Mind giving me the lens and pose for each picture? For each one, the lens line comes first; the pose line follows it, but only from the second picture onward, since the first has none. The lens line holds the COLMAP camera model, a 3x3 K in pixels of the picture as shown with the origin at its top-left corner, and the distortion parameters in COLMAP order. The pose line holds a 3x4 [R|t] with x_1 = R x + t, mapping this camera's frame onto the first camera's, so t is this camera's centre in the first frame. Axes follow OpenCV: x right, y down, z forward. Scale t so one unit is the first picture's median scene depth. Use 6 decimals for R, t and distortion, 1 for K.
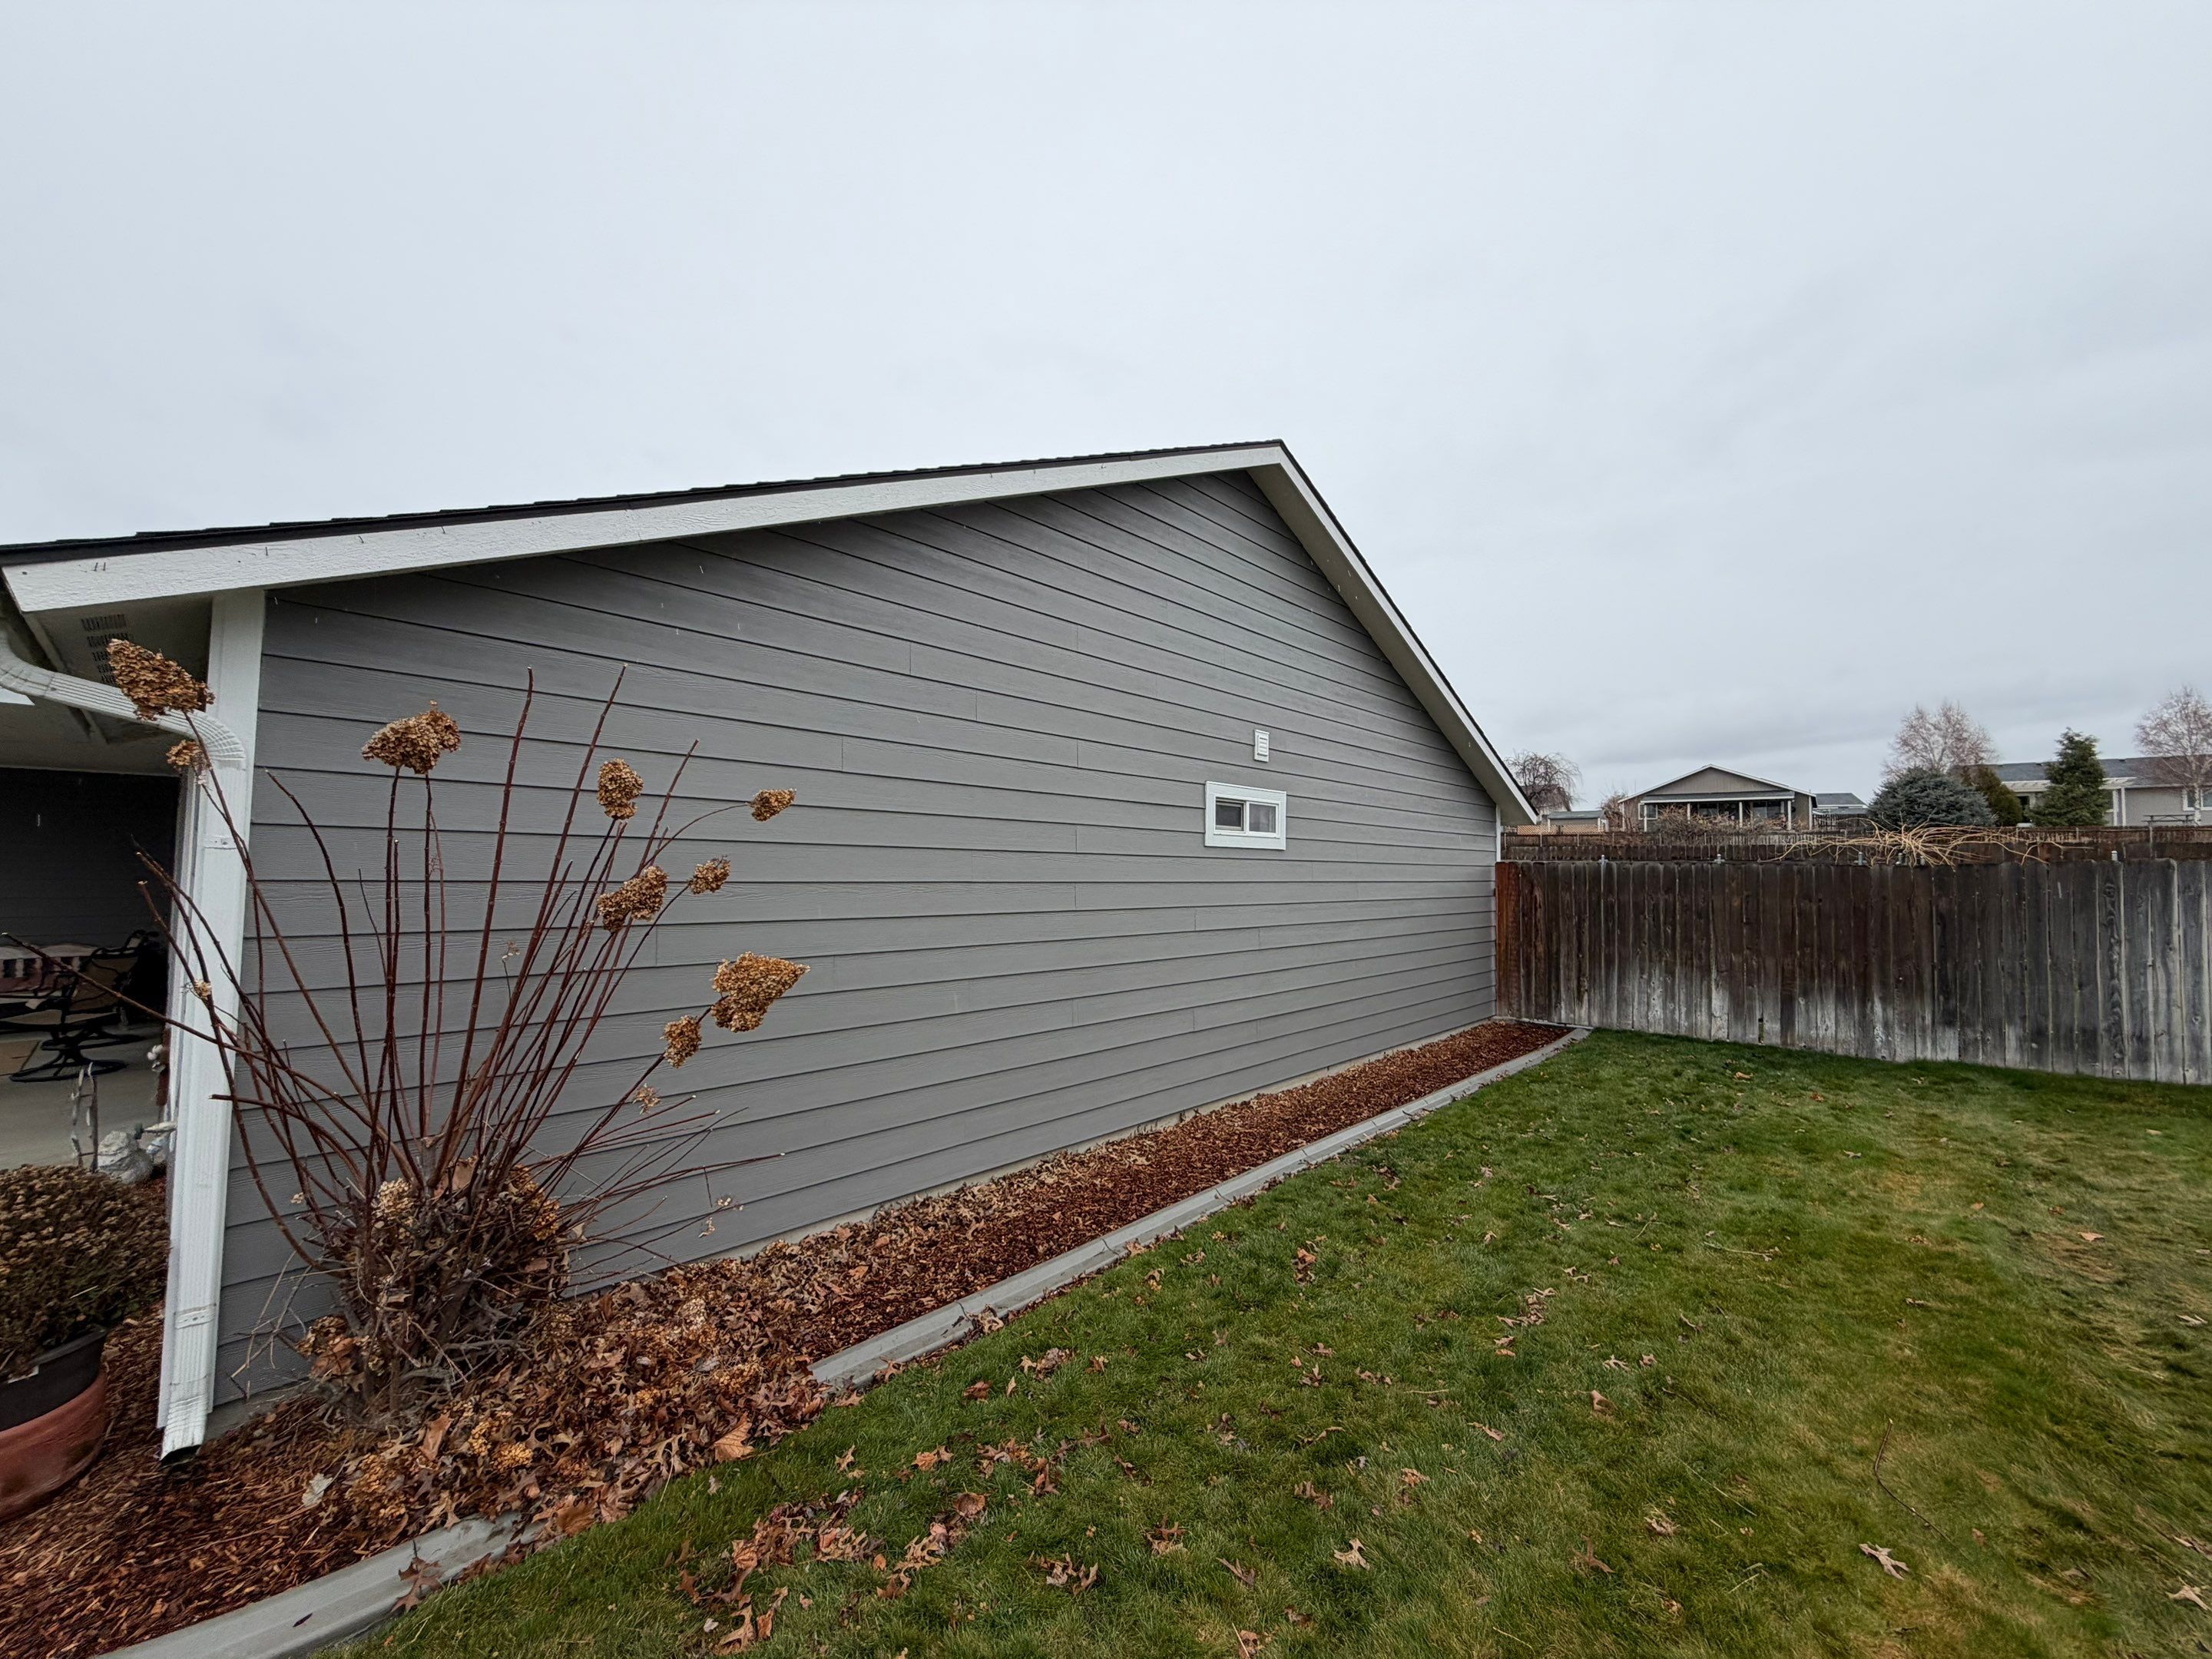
lens RADIAL K [[871.2, 0, 1083.5], [0, 871.2, 823.0], [0, 0, 1]] dist [-0.001523, 0.000030]
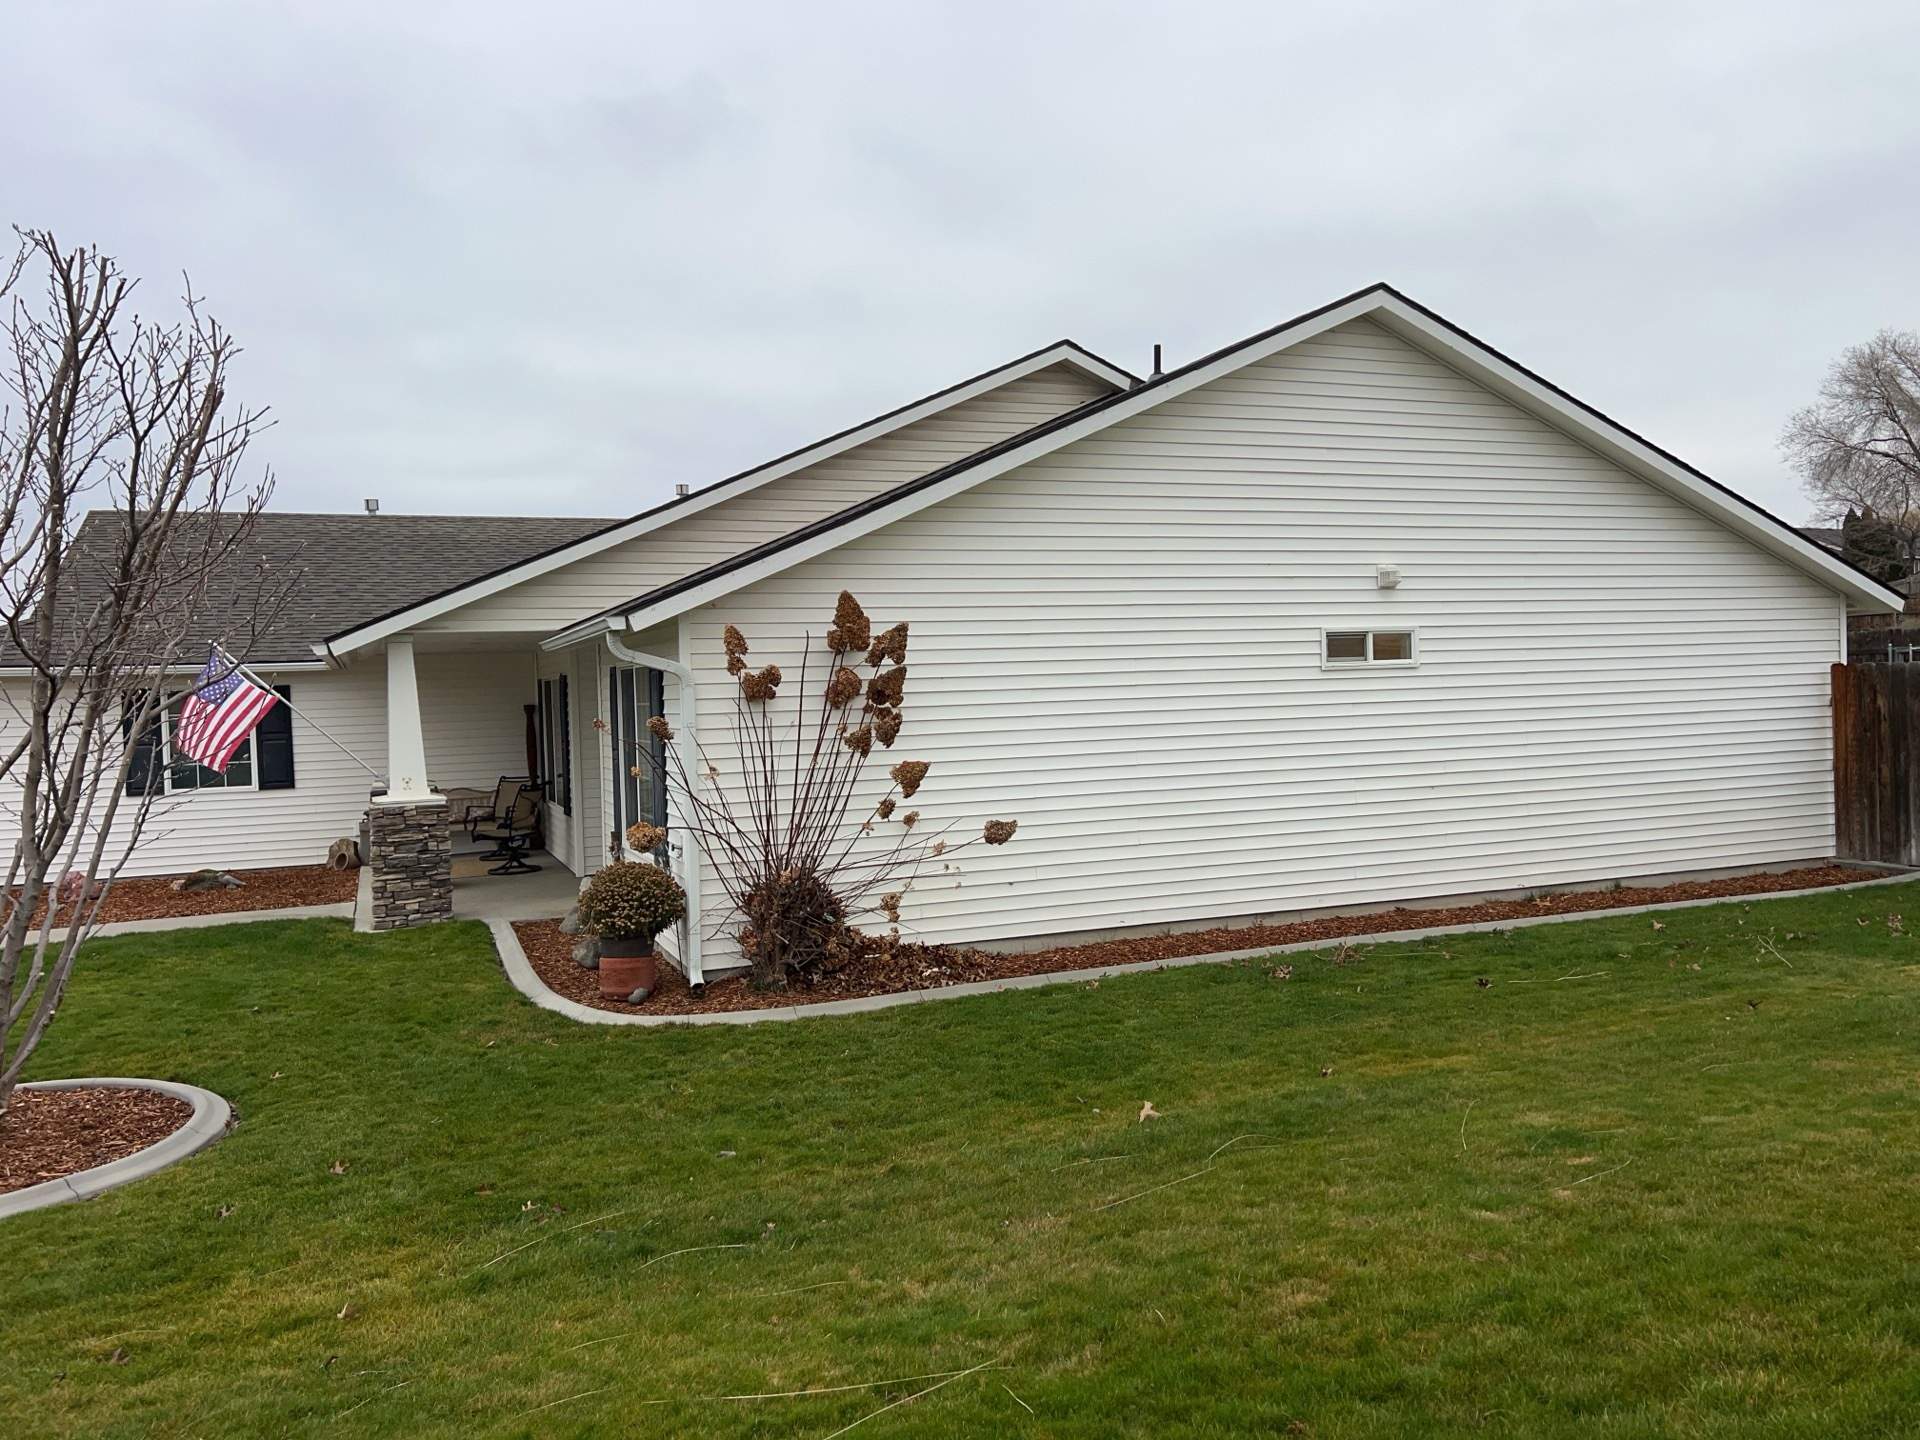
lens RADIAL K [[1406.3, 0, 953.3], [0, 1406.3, 710.0], [0, 0, 1]] dist [0.033458, -0.022650]
pose [[0.918878, -0.036490, -0.392850, 0.414627], [0.063888, 0.996334, 0.056892, -0.062704], [0.389334, -0.077375, 0.917841, -0.816858]]
